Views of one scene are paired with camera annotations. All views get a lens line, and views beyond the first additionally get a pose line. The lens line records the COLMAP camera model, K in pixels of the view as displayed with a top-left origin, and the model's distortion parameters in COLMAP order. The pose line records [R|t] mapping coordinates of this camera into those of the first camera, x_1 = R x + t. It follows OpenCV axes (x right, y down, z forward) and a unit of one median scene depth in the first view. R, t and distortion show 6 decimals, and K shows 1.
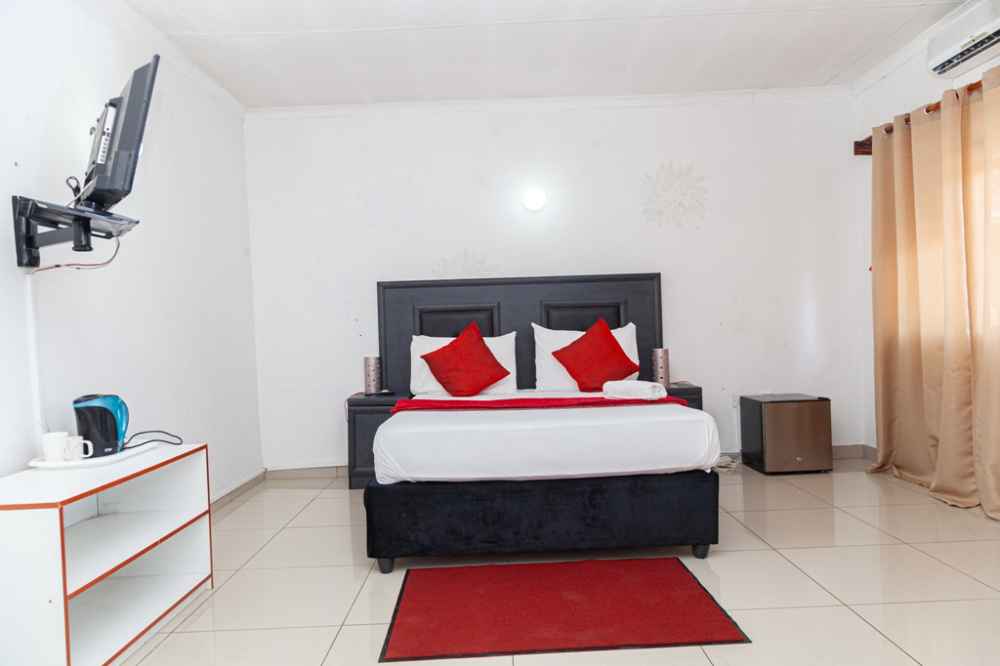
lens RADIAL K [[658.1, 0, 500.0], [0, 658.1, 333.0], [0, 0, 1]] dist [0.010443, 0.002399]
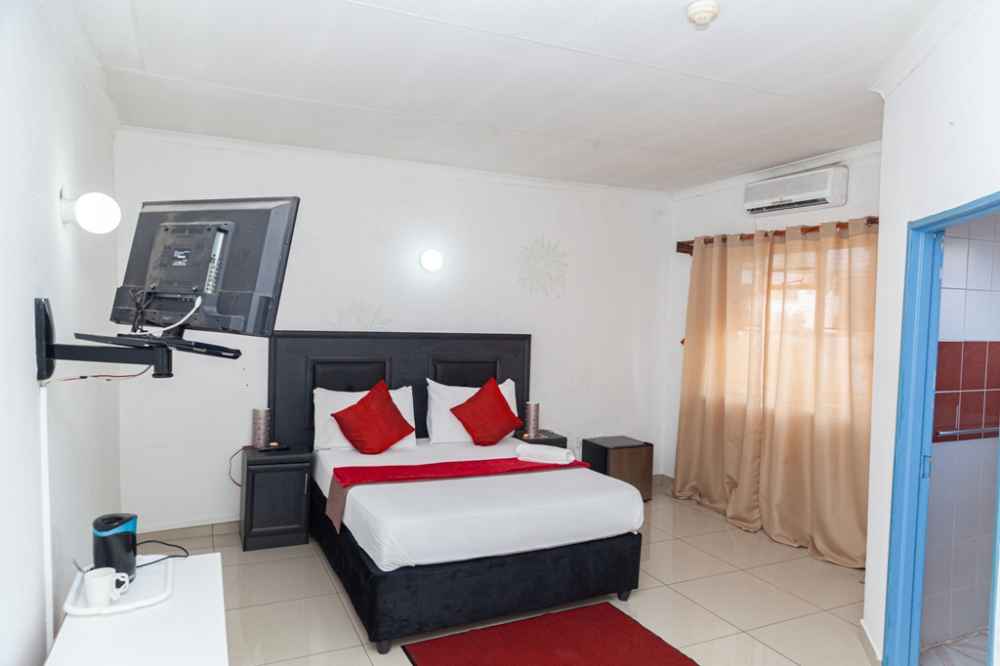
lens RADIAL K [[653.9, 0, 500.0], [0, 653.9, 333.0], [0, 0, 1]] dist [0.006680, -0.001366]
pose [[0.907217, 0.044300, 0.418323, -0.367591], [-0.055890, 0.998317, 0.015487, -0.141335], [-0.416933, -0.037430, 0.908166, -0.015393]]
